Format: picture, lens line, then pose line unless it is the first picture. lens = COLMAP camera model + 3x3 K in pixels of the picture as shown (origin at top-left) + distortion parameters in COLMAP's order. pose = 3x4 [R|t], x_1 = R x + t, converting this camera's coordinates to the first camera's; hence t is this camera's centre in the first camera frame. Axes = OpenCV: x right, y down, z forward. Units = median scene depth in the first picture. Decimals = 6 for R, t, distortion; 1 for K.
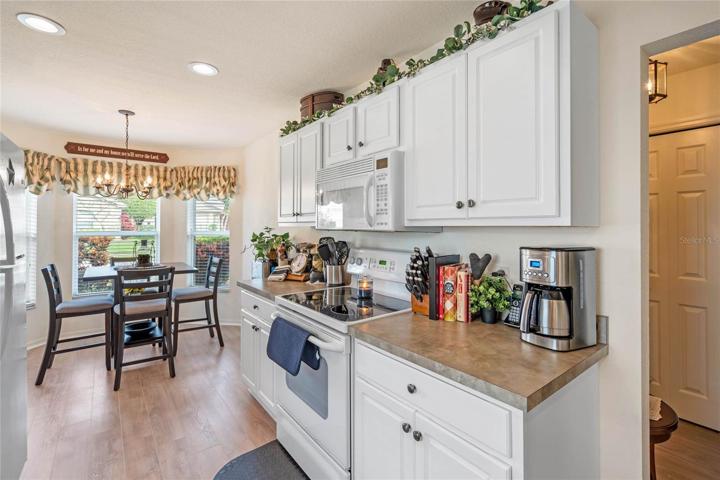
lens RADIAL K [[329.6, 0, 366.4], [0, 329.6, 221.1], [0, 0, 1]] dist [-0.012437, 0.000545]
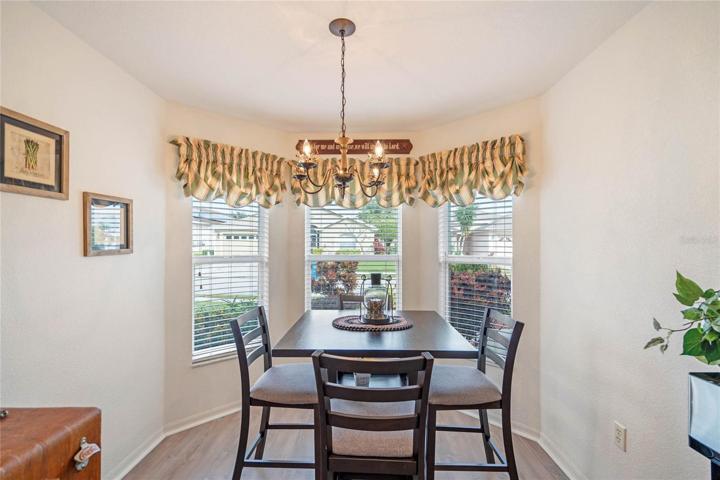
lens RADIAL K [[329.6, 0, 359.9], [0, 329.6, 243.6], [0, 0, 1]] dist [-0.012437, 0.000545]
pose [[0.768633, -0.005388, -0.639667, -0.267923], [0.007991, 0.999967, 0.001179, 0.004813], [0.639640, -0.006018, 0.768651, 0.433391]]
